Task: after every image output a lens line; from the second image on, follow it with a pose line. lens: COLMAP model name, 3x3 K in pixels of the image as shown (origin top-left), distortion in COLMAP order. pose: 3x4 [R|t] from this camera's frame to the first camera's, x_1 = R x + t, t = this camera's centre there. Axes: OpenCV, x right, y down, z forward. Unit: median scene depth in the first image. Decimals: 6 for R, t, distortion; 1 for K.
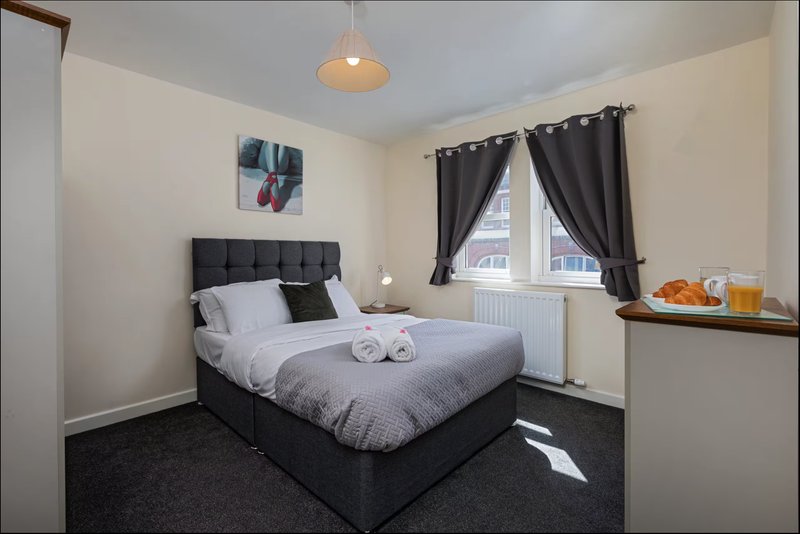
lens RADIAL K [[404.8, 0, 399.7], [0, 404.8, 257.5], [0, 0, 1]] dist [0.000286, -0.000143]
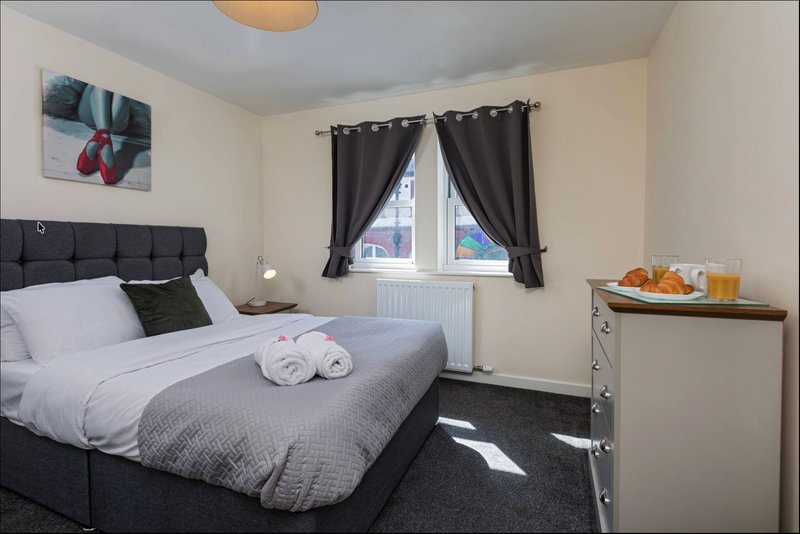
lens RADIAL K [[379.9, 0, 398.6], [0, 379.9, 248.5], [0, 0, 1]] dist [0.002587, -0.000239]
pose [[0.912161, -0.004021, 0.409812, -0.151031], [0.001680, 0.999980, 0.006072, -0.000970], [-0.409829, -0.004850, 0.912150, 0.216782]]
